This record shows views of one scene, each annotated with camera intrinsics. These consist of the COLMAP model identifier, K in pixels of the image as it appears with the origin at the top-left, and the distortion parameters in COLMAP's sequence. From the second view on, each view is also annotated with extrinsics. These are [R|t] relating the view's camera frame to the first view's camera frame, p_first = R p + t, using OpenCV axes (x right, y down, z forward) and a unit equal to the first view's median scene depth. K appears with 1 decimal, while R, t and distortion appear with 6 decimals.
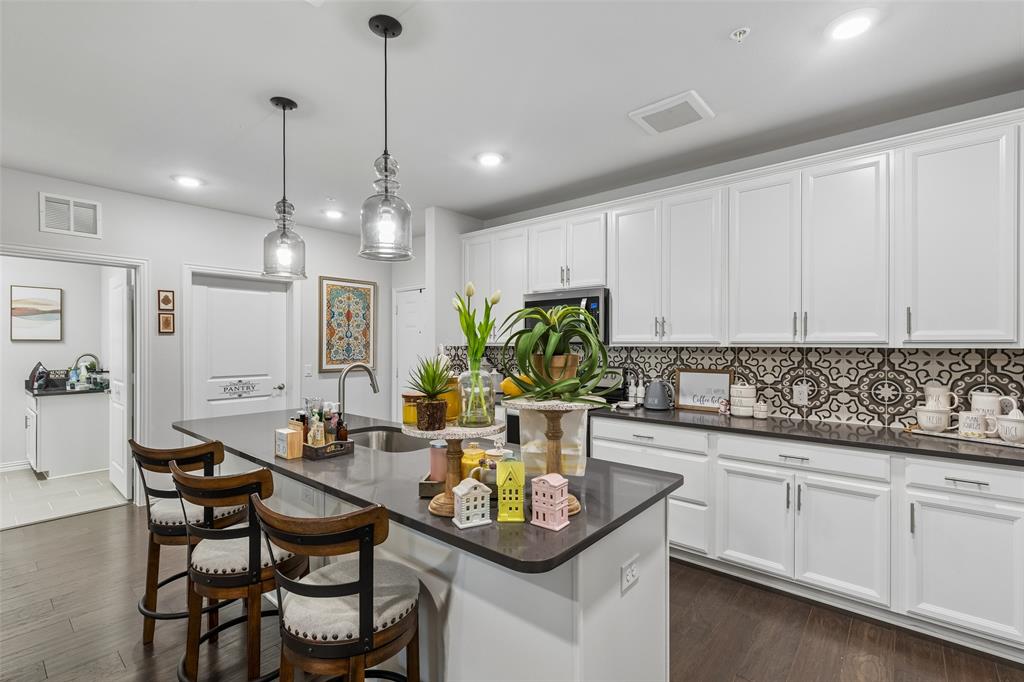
lens RADIAL K [[463.5, 0, 507.7], [0, 463.5, 345.0], [0, 0, 1]] dist [0.003695, 0.000739]
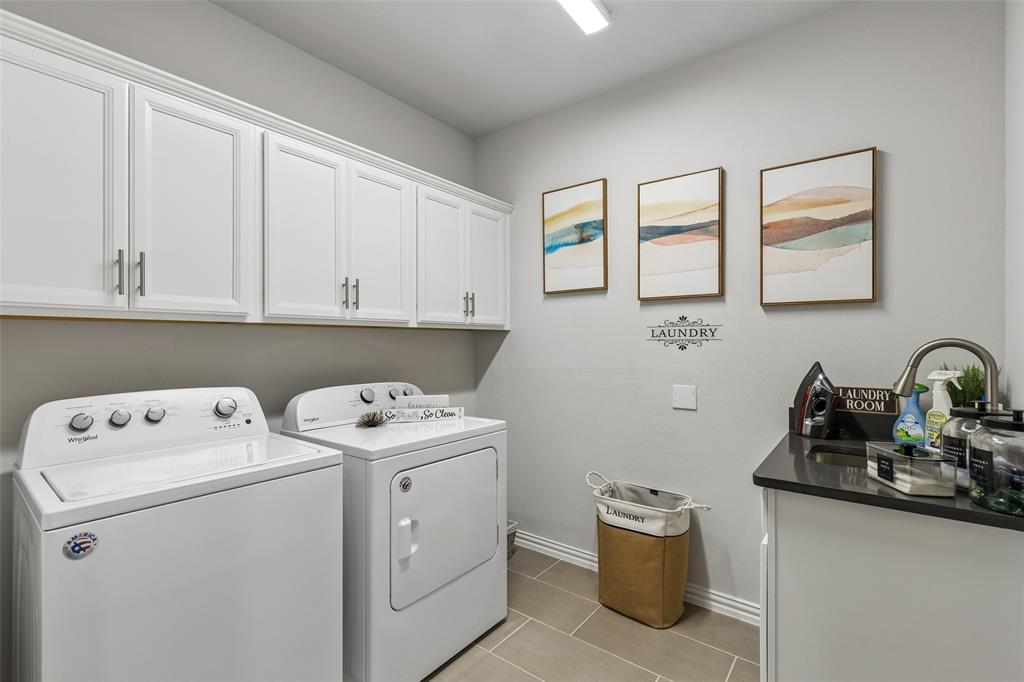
lens RADIAL K [[463.5, 0, 509.9], [0, 463.5, 338.2], [0, 0, 1]] dist [0.003695, 0.000739]
pose [[0.054274, -0.001591, -0.998525, -0.655189], [0.002326, 0.999996, -0.001467, 0.017561], [0.998523, -0.002243, 0.054278, 0.737894]]
